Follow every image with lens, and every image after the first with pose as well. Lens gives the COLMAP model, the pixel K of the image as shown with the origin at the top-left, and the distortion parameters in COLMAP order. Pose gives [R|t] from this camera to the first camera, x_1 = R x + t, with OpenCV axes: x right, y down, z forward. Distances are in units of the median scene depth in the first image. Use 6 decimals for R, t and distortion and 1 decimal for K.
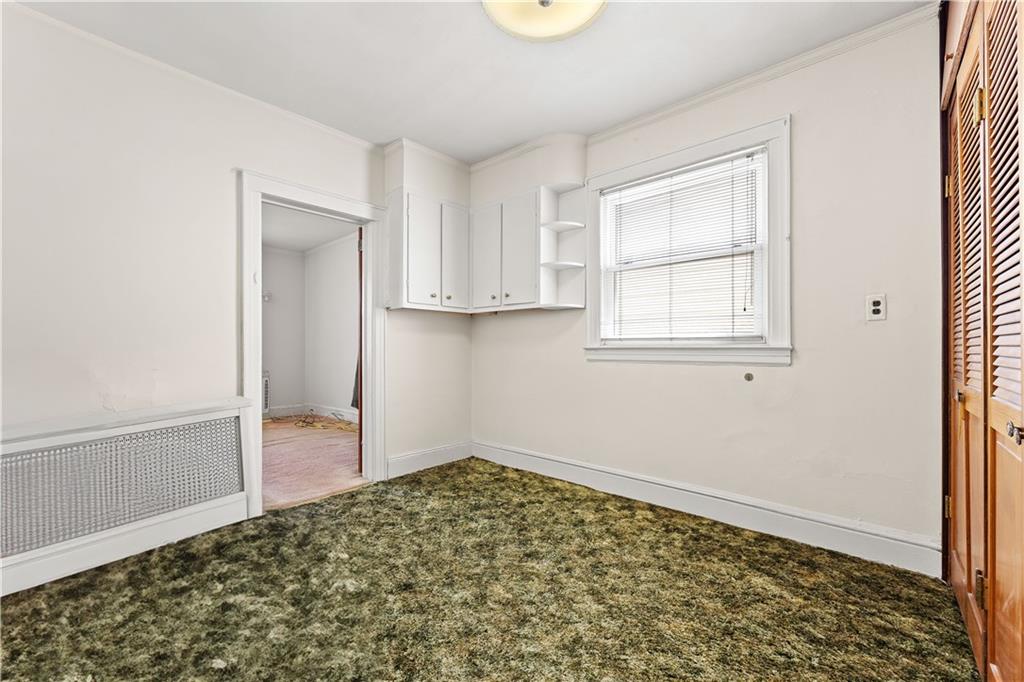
lens RADIAL K [[415.8, 0, 511.1], [0, 415.8, 344.5], [0, 0, 1]] dist [-0.001090, 0.000194]
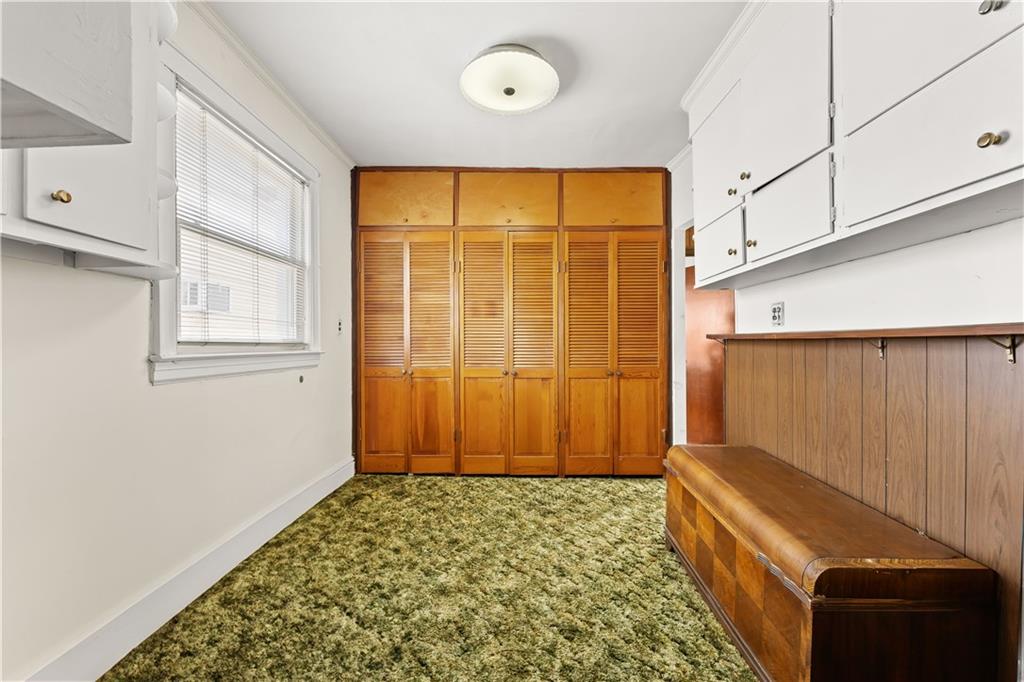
lens RADIAL K [[415.8, 0, 512.3], [0, 415.8, 345.6], [0, 0, 1]] dist [-0.001090, 0.000194]
pose [[-0.650423, -0.000399, 0.759572, -0.767063], [-0.003721, 0.999990, -0.002661, -0.013802], [-0.759563, -0.004557, -0.650417, 1.536127]]
